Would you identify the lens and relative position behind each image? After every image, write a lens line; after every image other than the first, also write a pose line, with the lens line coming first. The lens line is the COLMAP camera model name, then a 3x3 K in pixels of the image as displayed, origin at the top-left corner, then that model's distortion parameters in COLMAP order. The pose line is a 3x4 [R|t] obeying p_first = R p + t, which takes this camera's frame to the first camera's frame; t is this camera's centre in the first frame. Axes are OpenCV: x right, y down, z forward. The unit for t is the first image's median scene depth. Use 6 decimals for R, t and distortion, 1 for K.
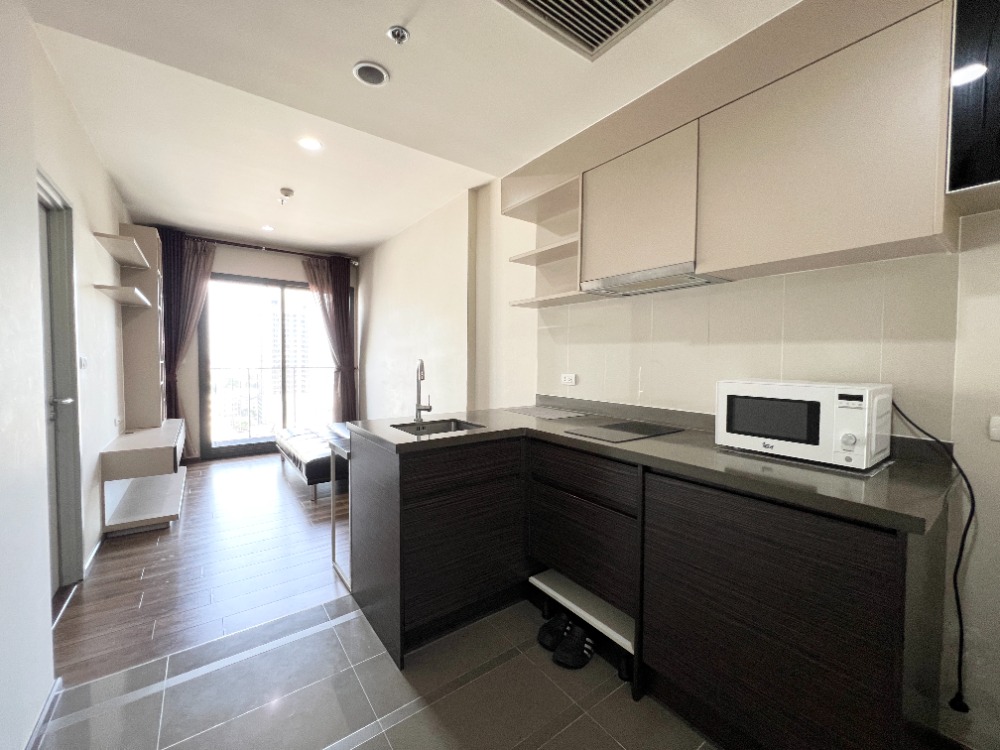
lens RADIAL K [[399.4, 0, 495.7], [0, 399.4, 371.5], [0, 0, 1]] dist [-0.002495, 0.000647]
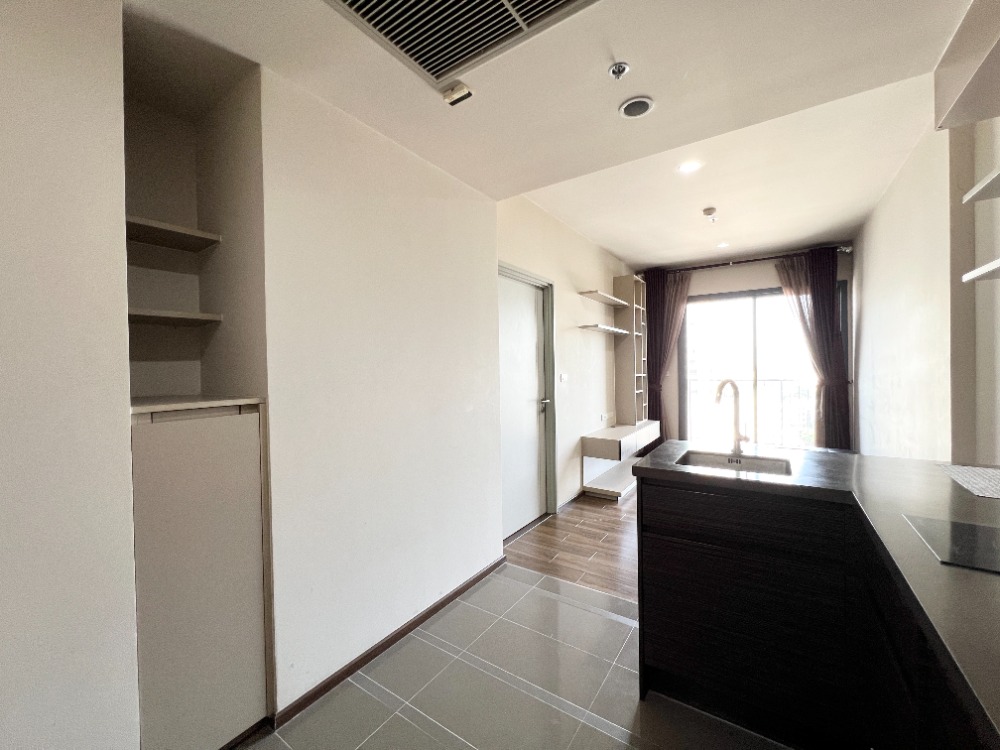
lens RADIAL K [[400.2, 0, 503.0], [0, 400.2, 373.2], [0, 0, 1]] dist [0.000168, 0.000208]
pose [[0.344805, -0.000715, -0.938674, 0.190098], [-0.015113, 0.999866, -0.006313, -0.013324], [0.938553, 0.016363, 0.344748, 0.111292]]
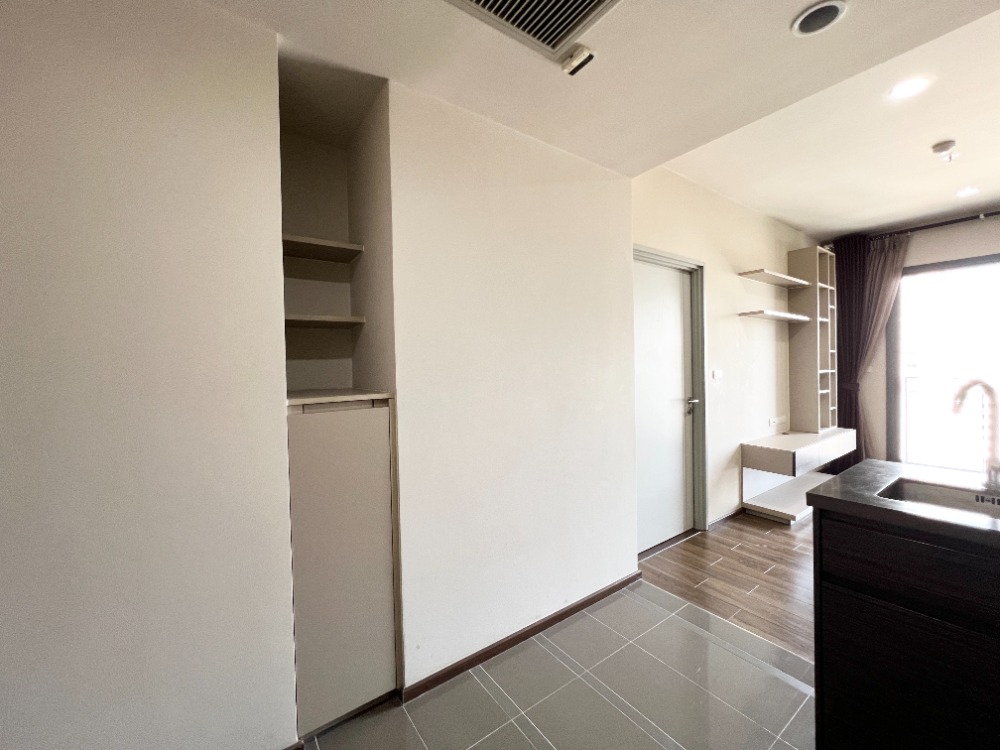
lens RADIAL K [[399.4, 0, 504.0], [0, 399.4, 373.0], [0, 0, 1]] dist [-0.002495, 0.000647]
pose [[-0.000969, 0.011538, -0.999933, 0.166514], [-0.016258, 0.999801, 0.011552, -0.015277], [0.999867, 0.016268, -0.000781, 0.135566]]
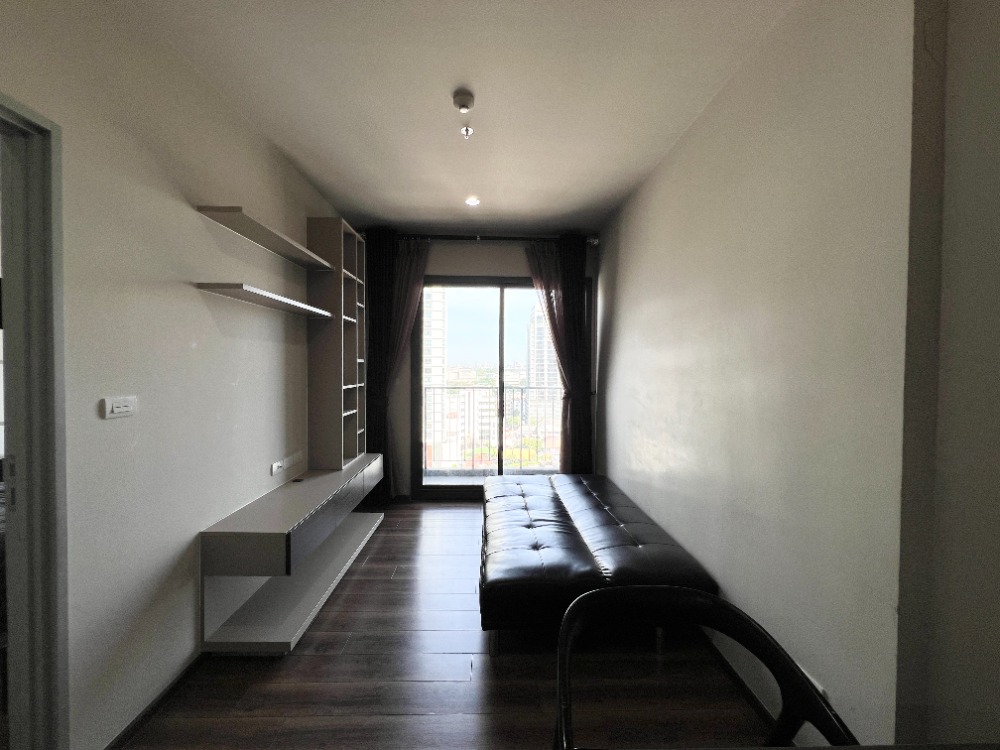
lens RADIAL K [[400.2, 0, 500.1], [0, 400.2, 373.9], [0, 0, 1]] dist [0.000168, 0.000208]
pose [[0.826611, 0.011764, -0.562651, -0.114312], [-0.022918, 0.999656, -0.012769, -0.037924], [0.562307, 0.023450, 0.826596, 0.414947]]
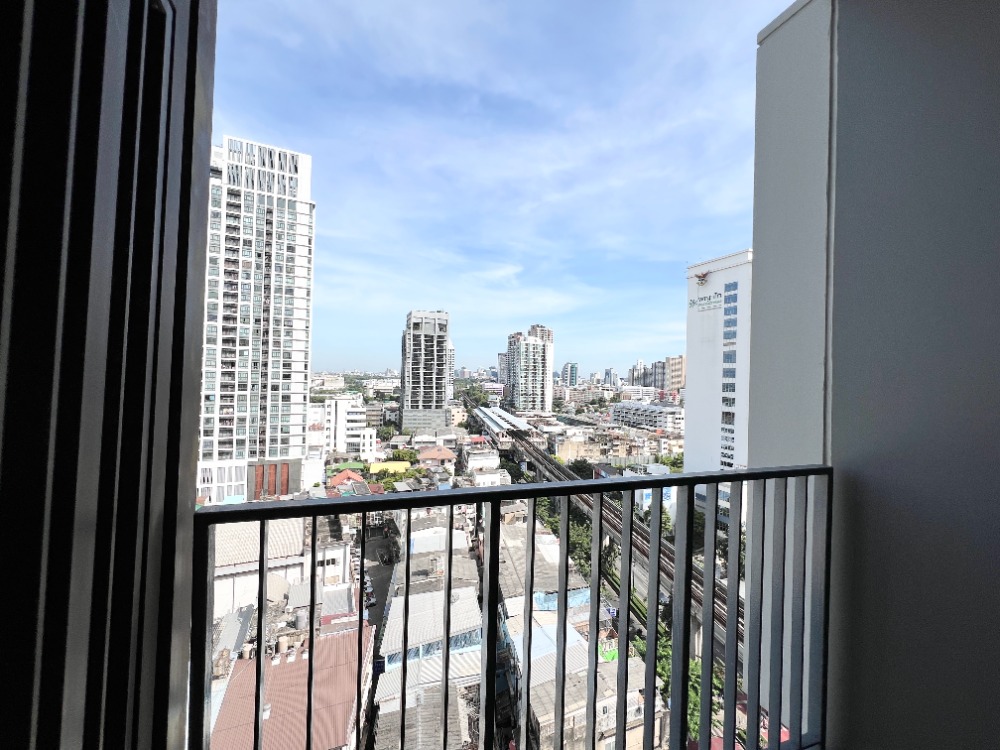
lens RADIAL K [[399.4, 0, 499.0], [0, 399.4, 374.3], [0, 0, 1]] dist [-0.002495, 0.000647]
pose [[0.957480, 0.017075, -0.287995, -0.120149], [-0.030661, 0.998616, -0.042727, -0.037919], [0.286867, 0.049741, 0.956678, 0.425243]]
